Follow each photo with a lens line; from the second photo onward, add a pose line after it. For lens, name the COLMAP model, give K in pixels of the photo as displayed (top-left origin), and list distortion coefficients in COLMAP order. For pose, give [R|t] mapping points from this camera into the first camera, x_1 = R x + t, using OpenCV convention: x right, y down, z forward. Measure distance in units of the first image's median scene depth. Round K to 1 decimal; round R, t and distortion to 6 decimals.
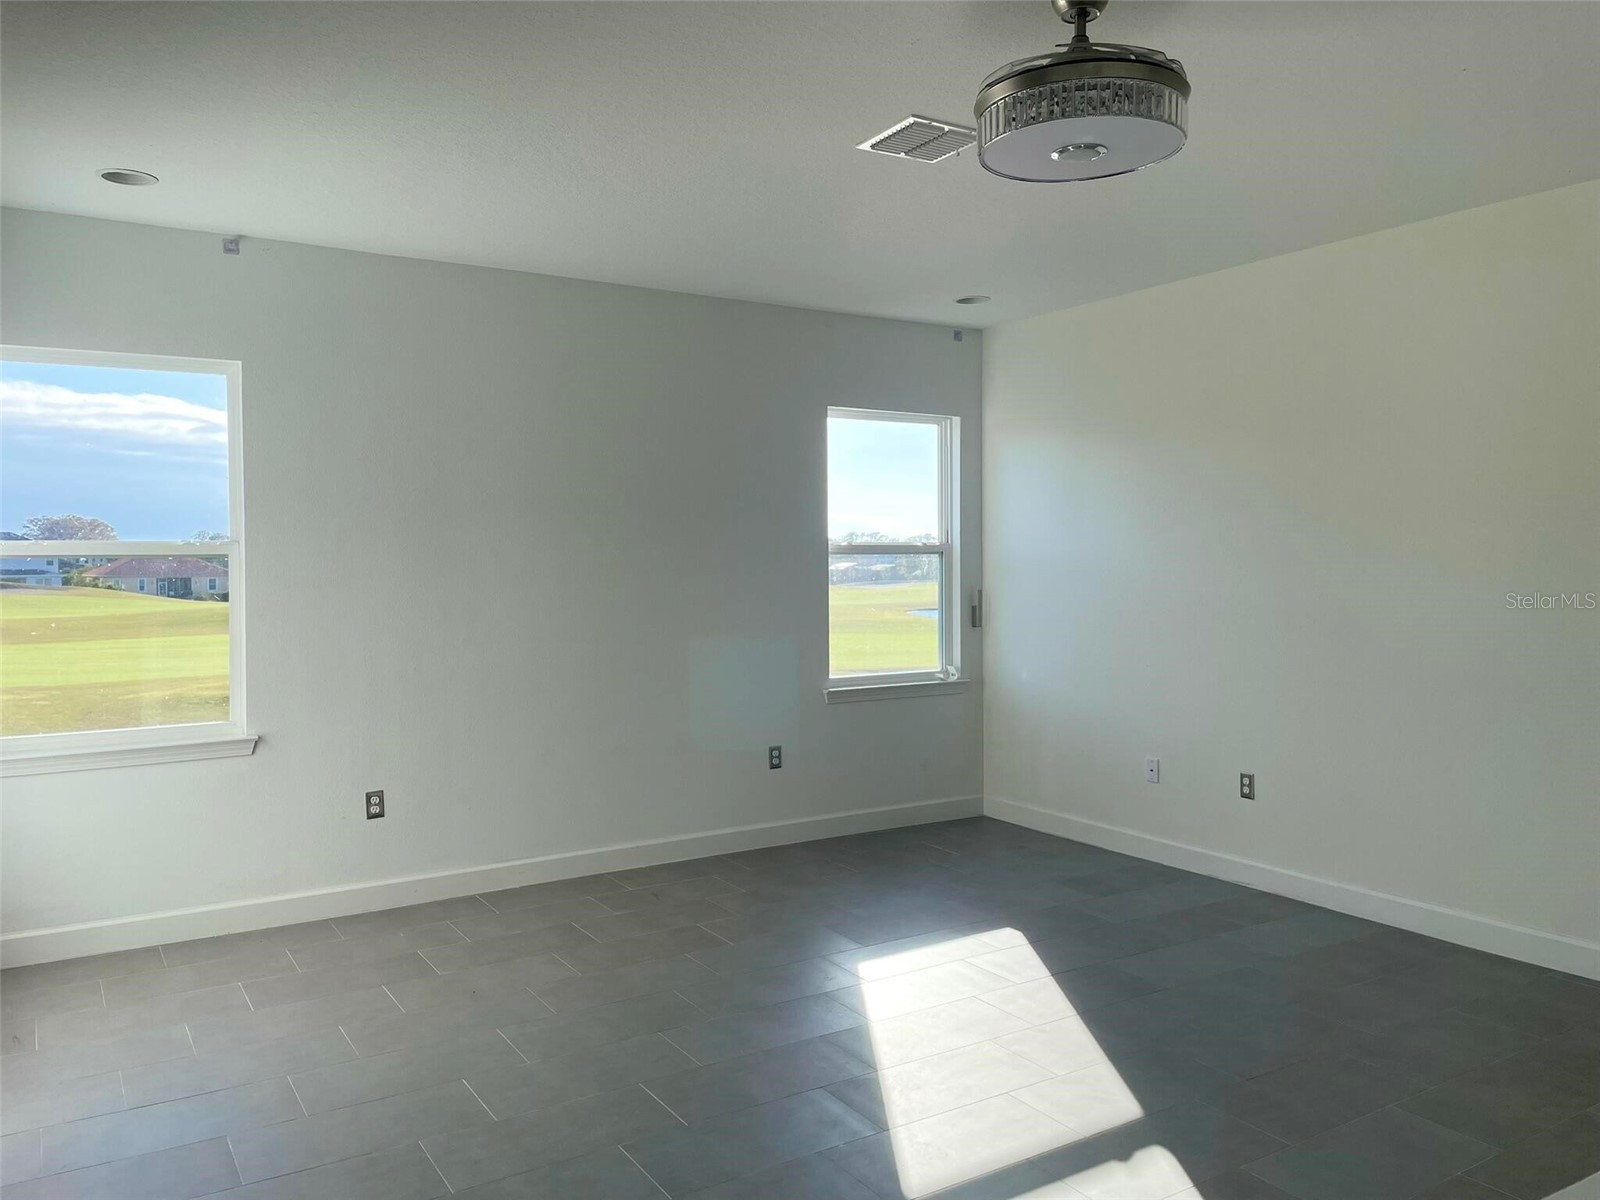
lens RADIAL K [[1206.6, 0, 803.9], [0, 1206.6, 591.8], [0, 0, 1]] dist [0.073164, -0.081756]
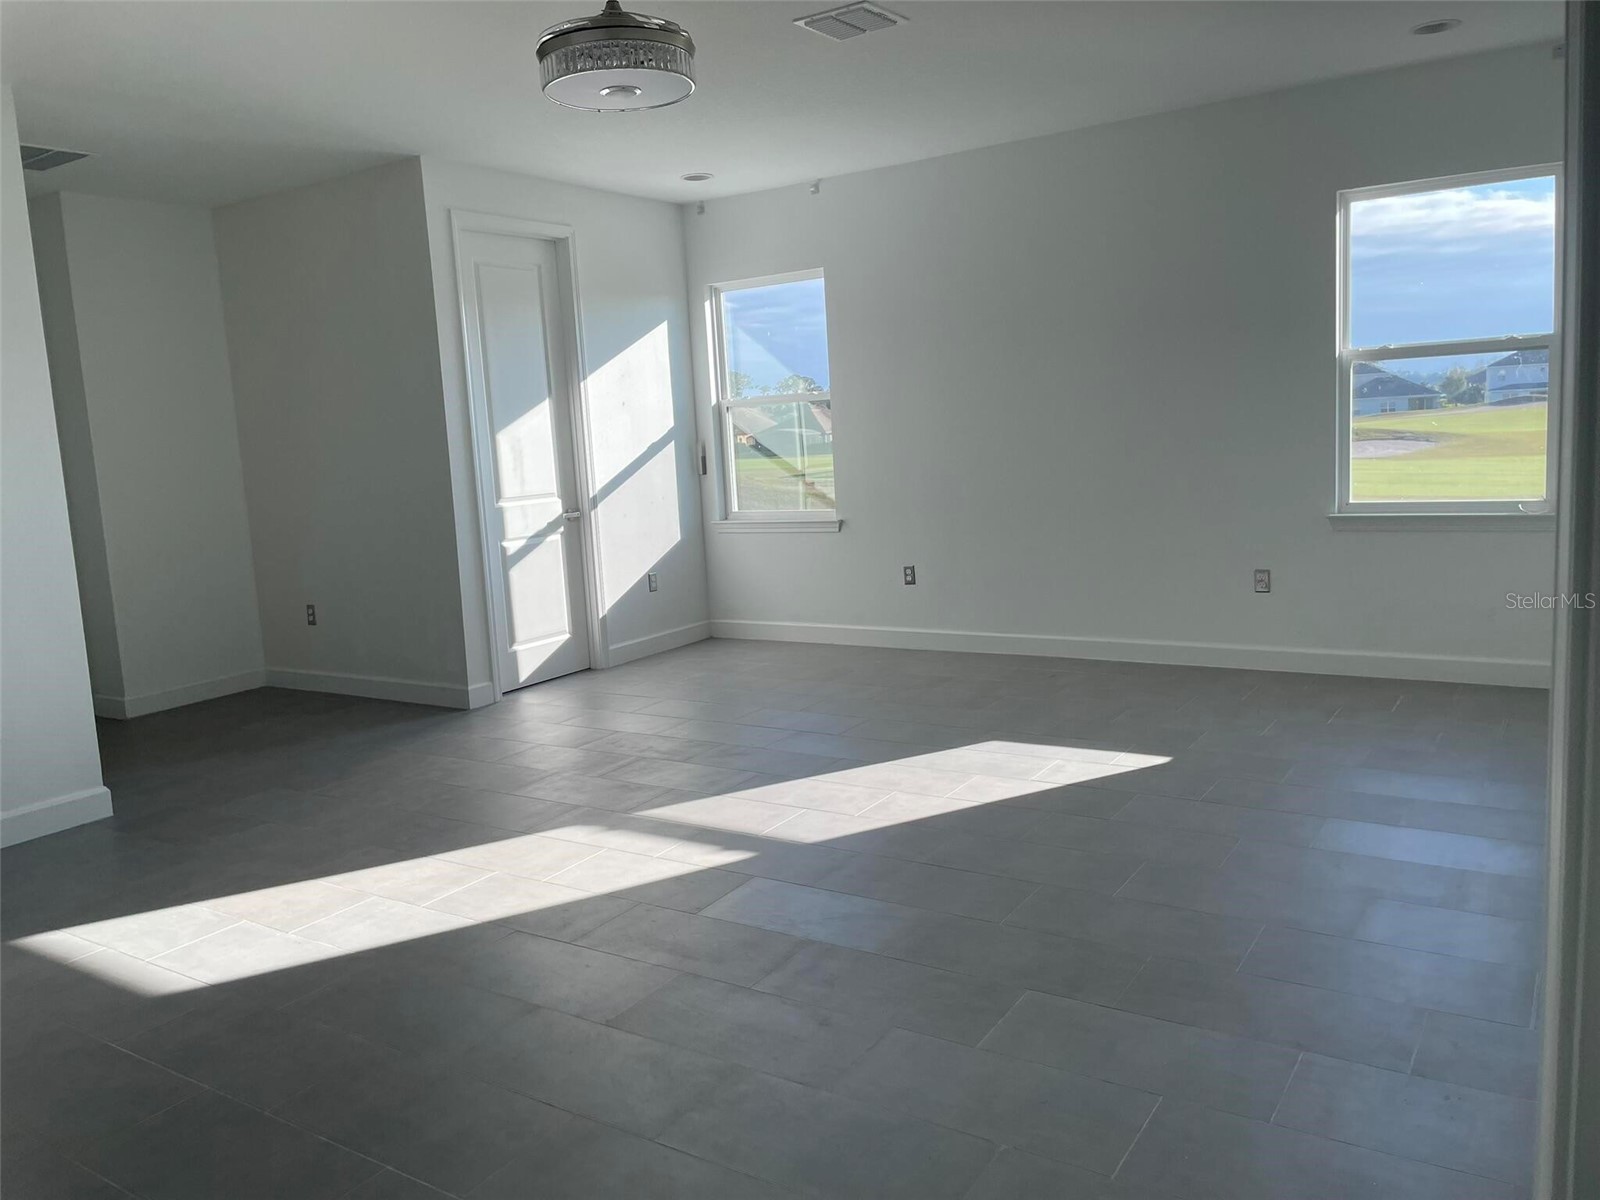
lens RADIAL K [[1206.6, 0, 800.6], [0, 1206.6, 600.0], [0, 0, 1]] dist [0.073164, -0.081756]
pose [[0.418950, 0.116471, -0.900508, 0.697425], [0.032638, 0.989167, 0.143122, -0.000252], [0.907422, -0.089352, 0.410610, 0.255689]]
